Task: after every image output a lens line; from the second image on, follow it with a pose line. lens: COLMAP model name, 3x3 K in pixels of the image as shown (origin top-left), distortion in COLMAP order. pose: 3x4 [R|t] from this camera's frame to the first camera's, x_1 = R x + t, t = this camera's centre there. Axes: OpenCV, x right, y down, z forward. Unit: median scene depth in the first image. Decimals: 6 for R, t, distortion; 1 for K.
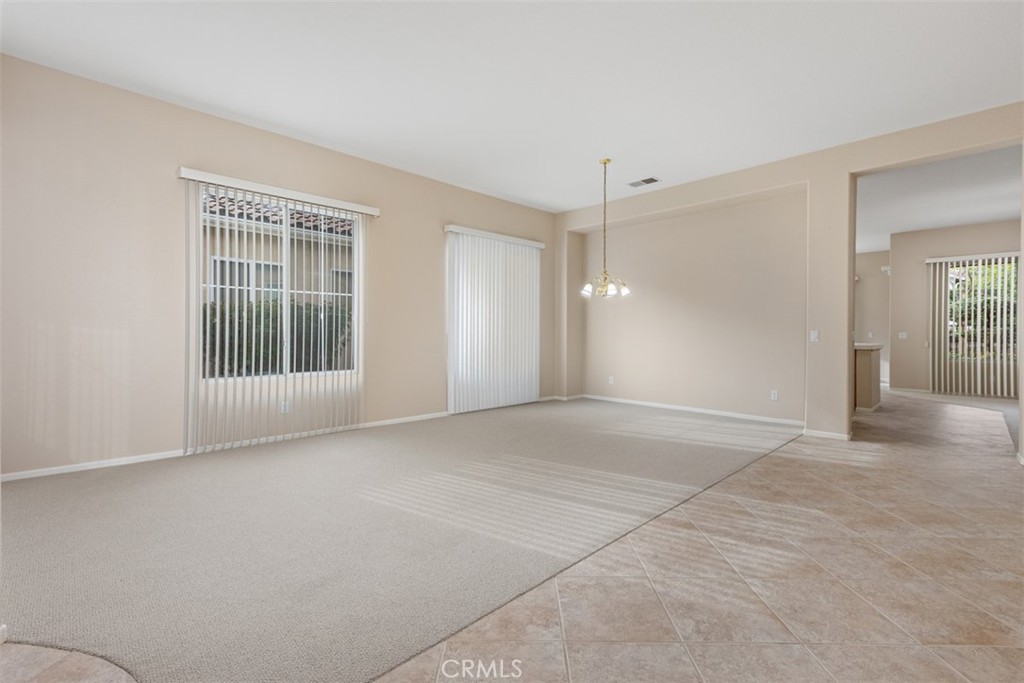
lens RADIAL K [[466.7, 0, 510.2], [0, 466.7, 325.8], [0, 0, 1]] dist [0.007268, -0.002766]
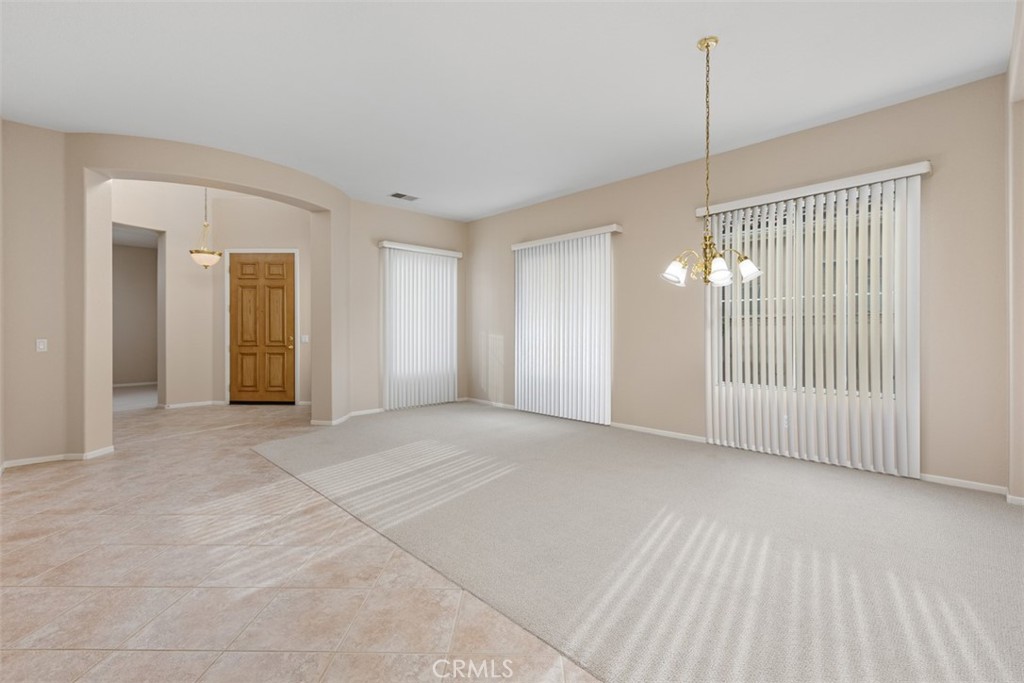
lens RADIAL K [[466.7, 0, 528.4], [0, 466.7, 334.2], [0, 0, 1]] dist [0.007268, -0.002766]
pose [[-0.023281, -0.006809, -0.999706, 1.312804], [0.013990, 0.999877, -0.007135, -0.007046], [0.999631, -0.014152, -0.023183, 1.342333]]
